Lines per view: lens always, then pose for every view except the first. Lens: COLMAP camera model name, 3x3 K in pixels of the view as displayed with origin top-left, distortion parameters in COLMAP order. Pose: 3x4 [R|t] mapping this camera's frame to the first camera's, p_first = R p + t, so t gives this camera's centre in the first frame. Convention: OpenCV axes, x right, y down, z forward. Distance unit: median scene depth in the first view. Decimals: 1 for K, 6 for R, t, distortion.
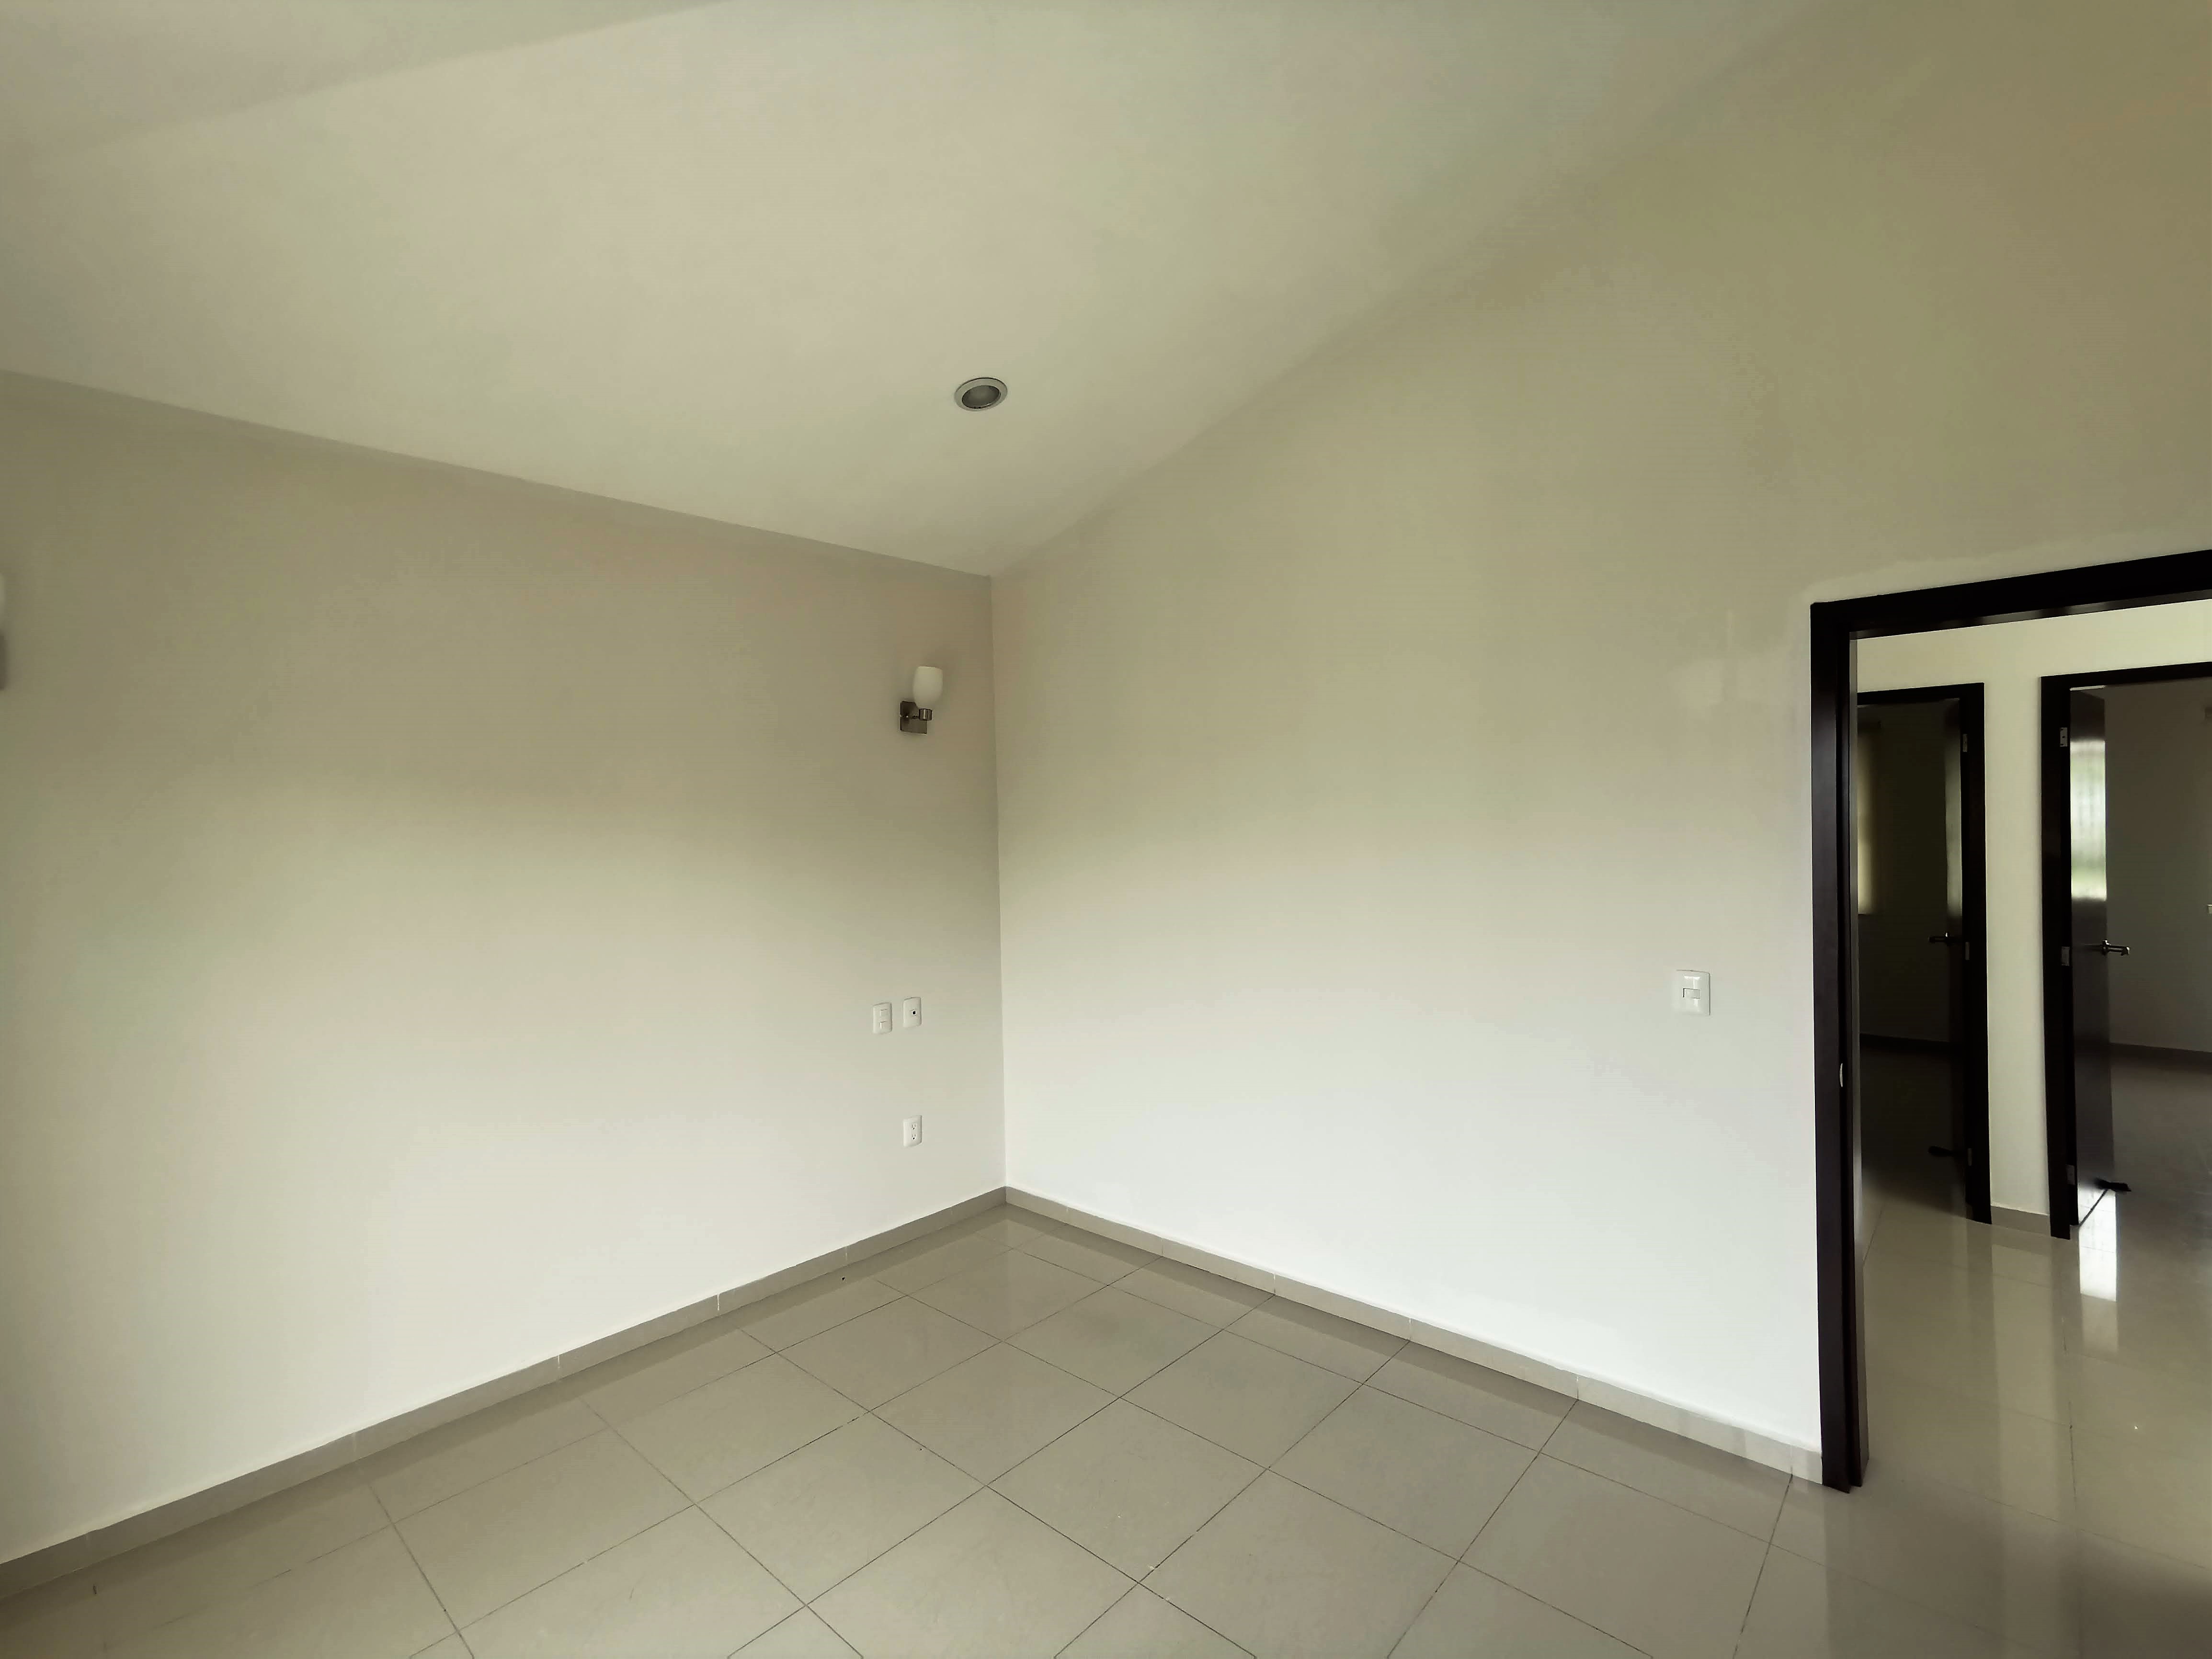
lens RADIAL K [[1006.3, 0, 1108.4], [0, 1006.3, 839.5], [0, 0, 1]] dist [-0.004642, 0.005383]
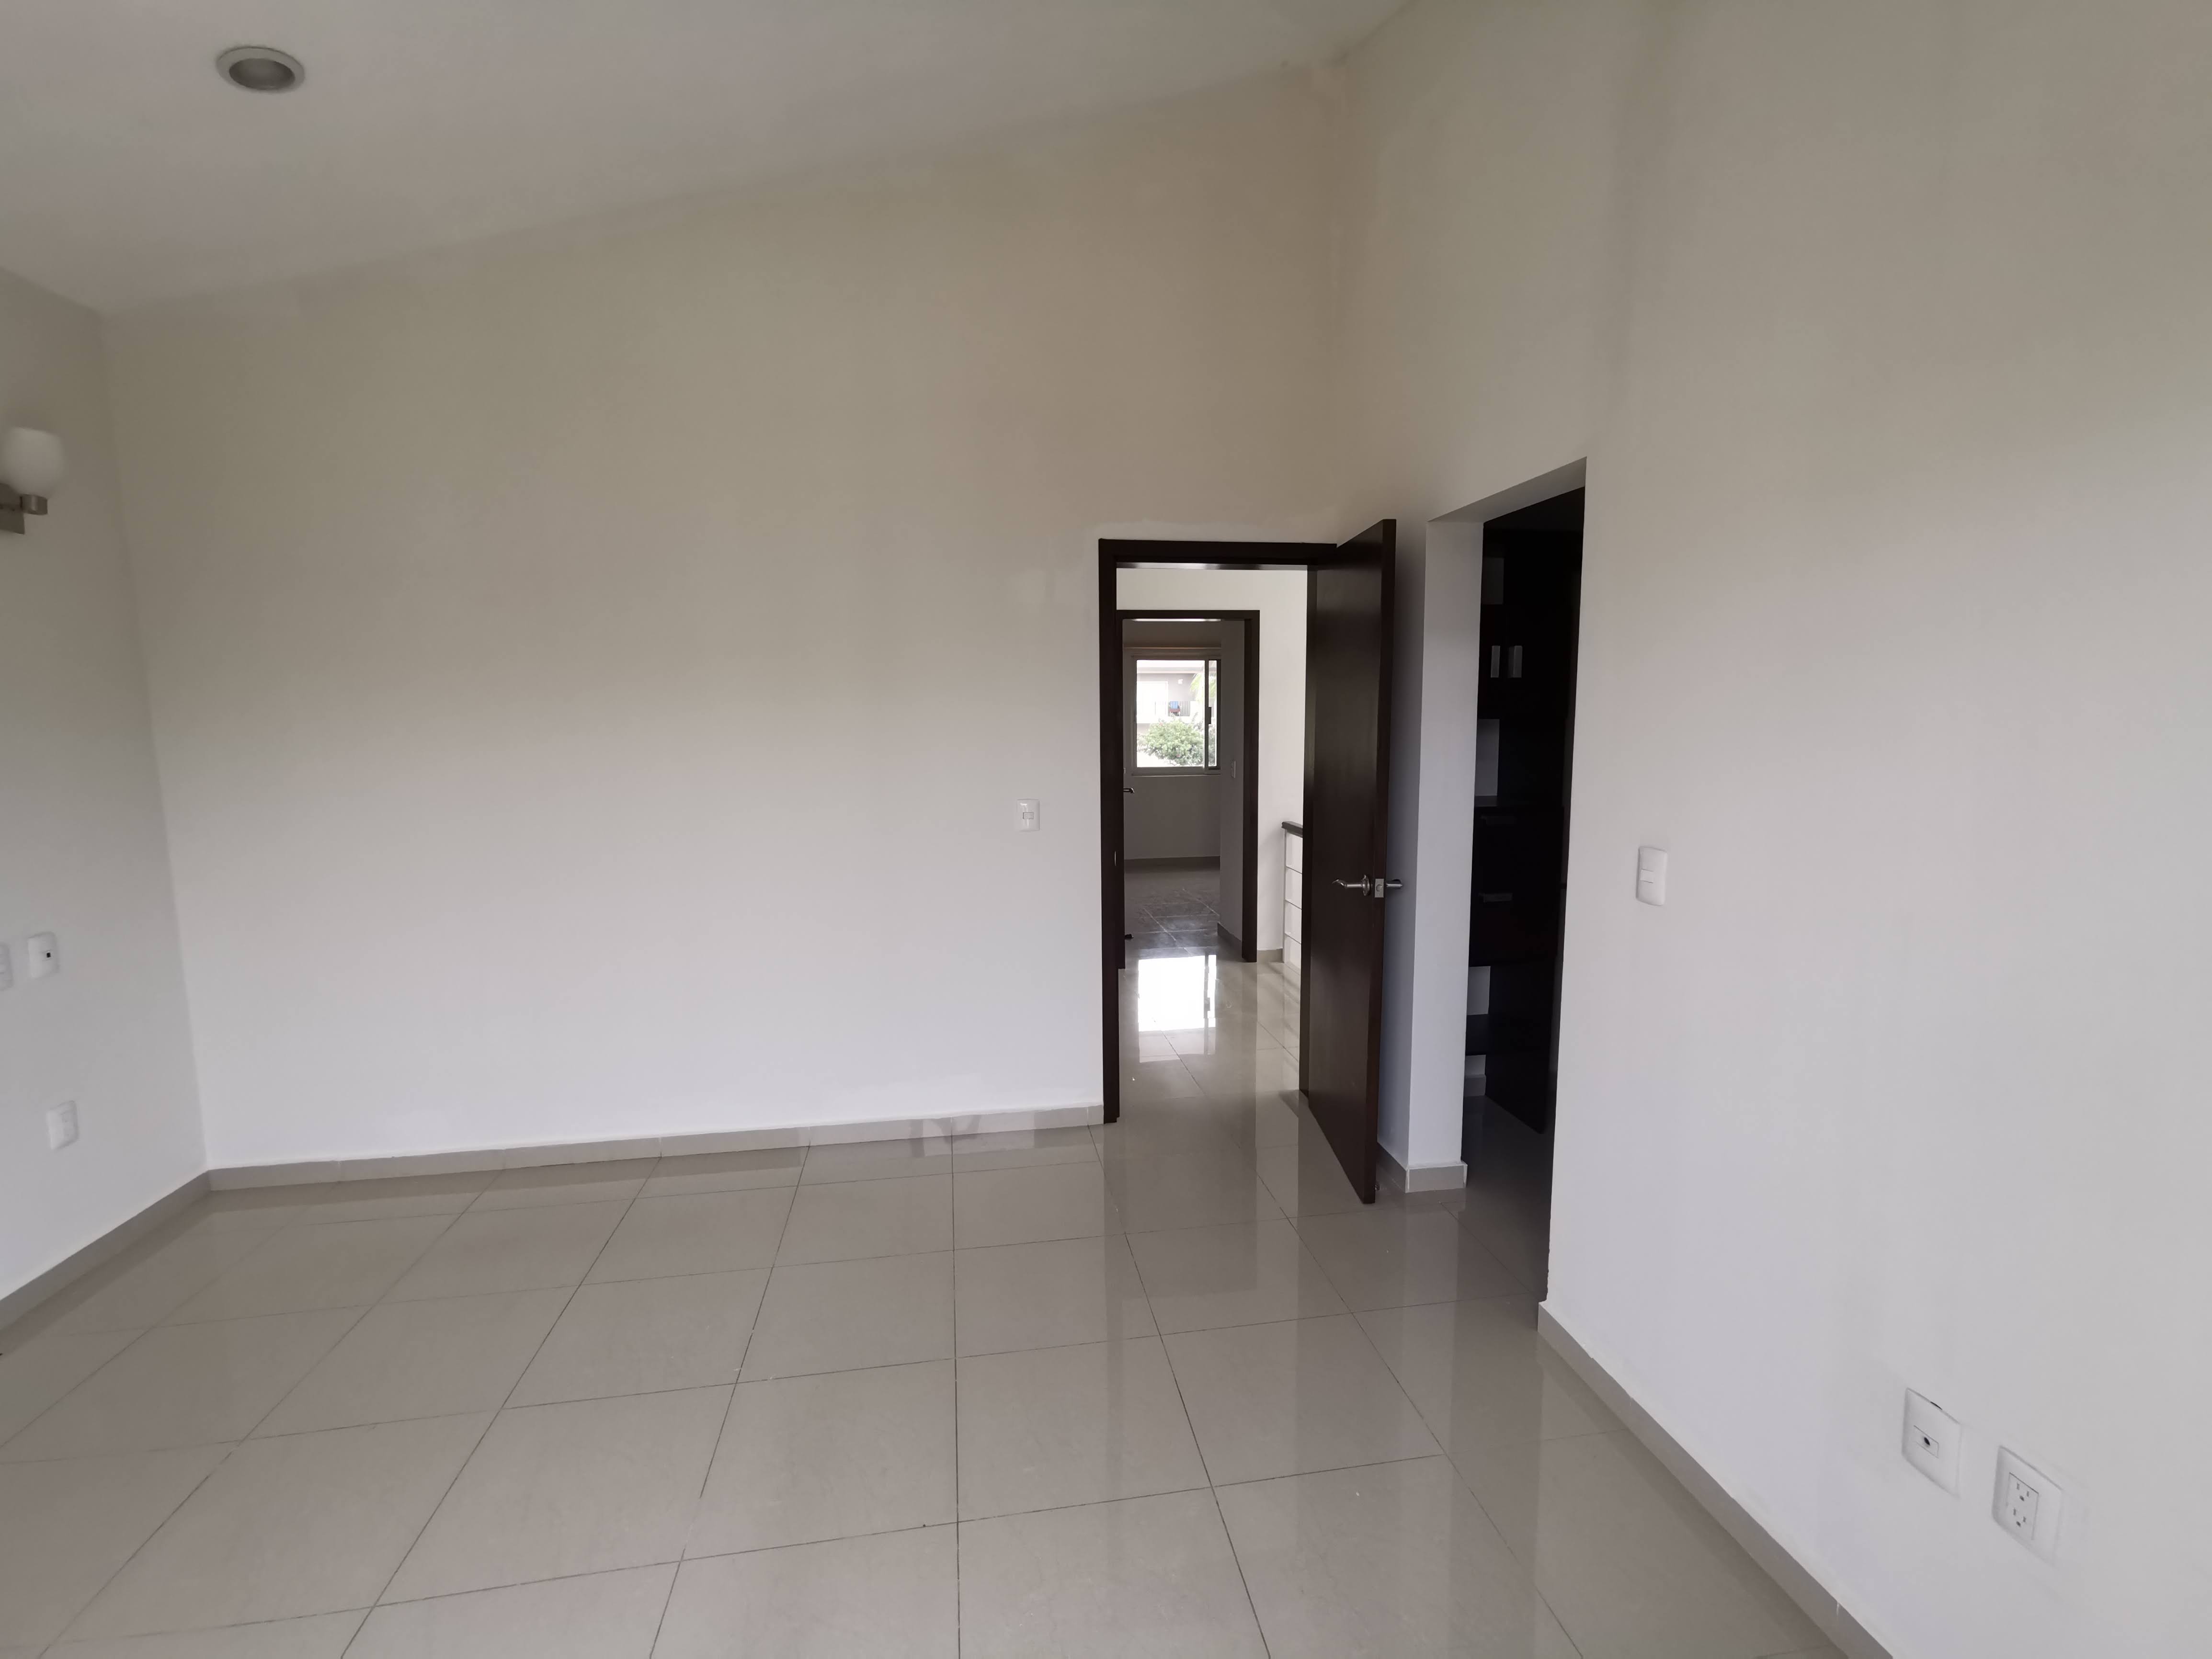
lens RADIAL K [[1006.3, 0, 1110.9], [0, 1006.3, 839.9], [0, 0, 1]] dist [-0.004642, 0.005383]
pose [[0.634311, -0.078115, 0.769121, -0.260621], [0.006163, 0.995361, 0.096010, 0.035055], [-0.773053, -0.056160, 0.631850, 0.023463]]
